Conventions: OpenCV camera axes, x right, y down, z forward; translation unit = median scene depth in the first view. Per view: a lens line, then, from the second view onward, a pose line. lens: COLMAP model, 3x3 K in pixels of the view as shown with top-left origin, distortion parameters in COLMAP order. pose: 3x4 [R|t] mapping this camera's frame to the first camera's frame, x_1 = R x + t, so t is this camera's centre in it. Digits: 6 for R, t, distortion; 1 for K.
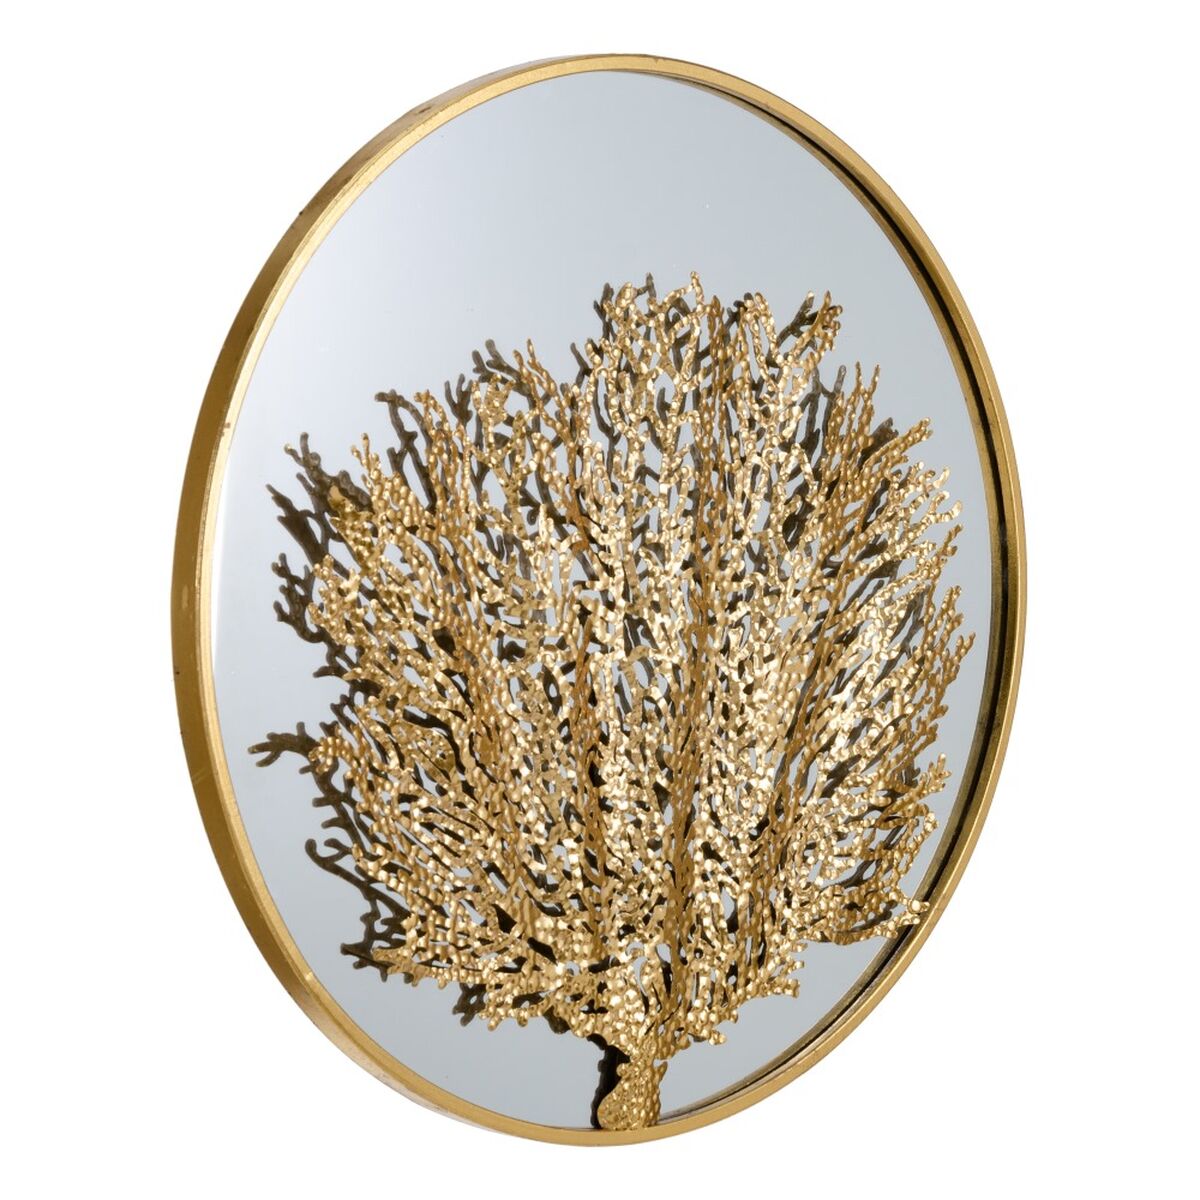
lens RADIAL K [[4350.4, 0, 591.6], [0, 4350.4, 601.7], [0, 0, 1]] dist [0.517367, 0.000000]
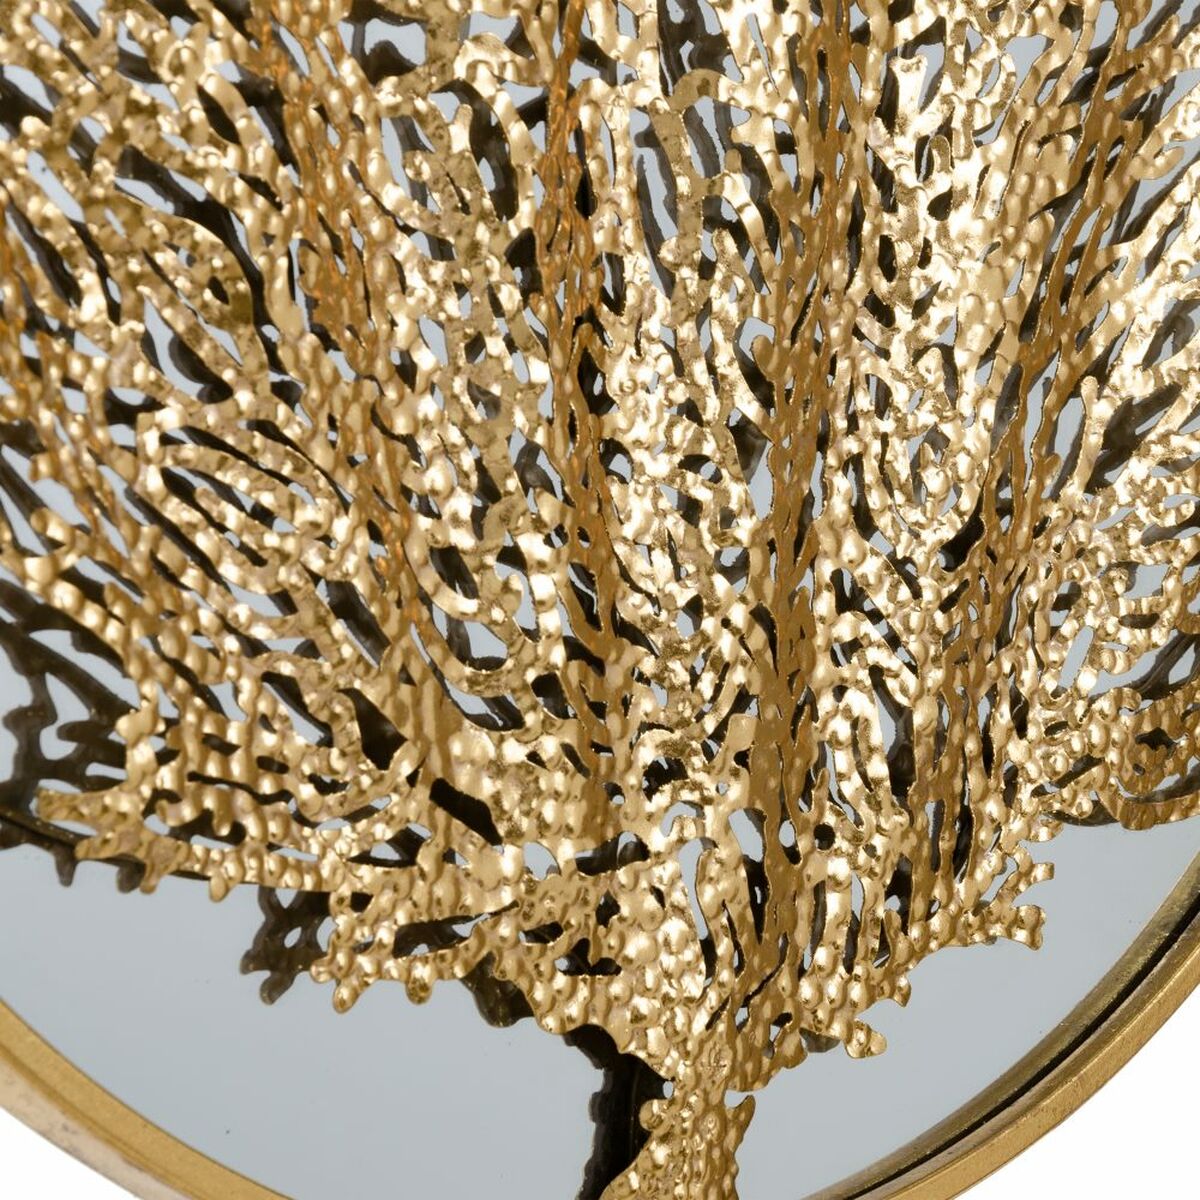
lens RADIAL K [[5282.9, 0, 608.3], [0, 5282.9, 593.3], [0, 0, 1]] dist [0.736783, 0.000000]
pose [[0.998017, 0.000400, 0.062938, -0.028311], [-0.000044, 0.999984, -0.005661, 0.061537], [-0.062940, 0.005647, 0.998001, 0.508783]]
